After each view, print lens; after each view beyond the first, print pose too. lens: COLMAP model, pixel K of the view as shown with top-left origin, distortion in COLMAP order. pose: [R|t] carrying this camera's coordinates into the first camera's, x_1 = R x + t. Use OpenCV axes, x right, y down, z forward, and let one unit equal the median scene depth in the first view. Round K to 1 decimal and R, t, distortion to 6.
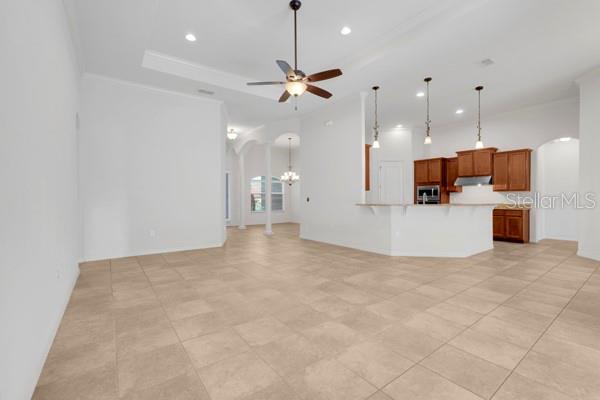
lens RADIAL K [[265.0, 0, 300.0], [0, 265.0, 200.0], [0, 0, 1]] dist [0.001225, 0.000171]
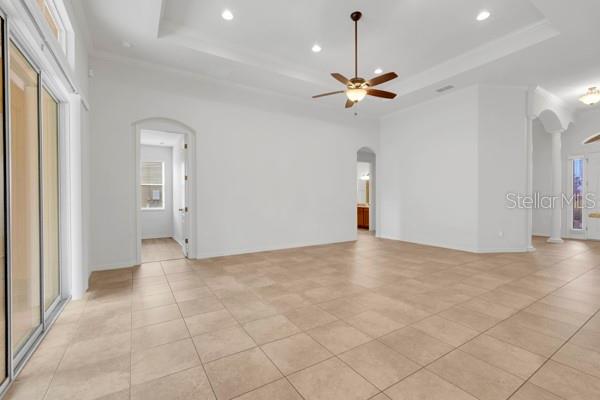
lens RADIAL K [[265.0, 0, 300.0], [0, 265.0, 200.0], [0, 0, 1]] dist [0.001225, 0.000171]
pose [[-0.080456, 0.011030, -0.996697, 1.245095], [0.001274, 0.999939, 0.010963, -0.012711], [0.996757, -0.000387, -0.080465, 0.997449]]
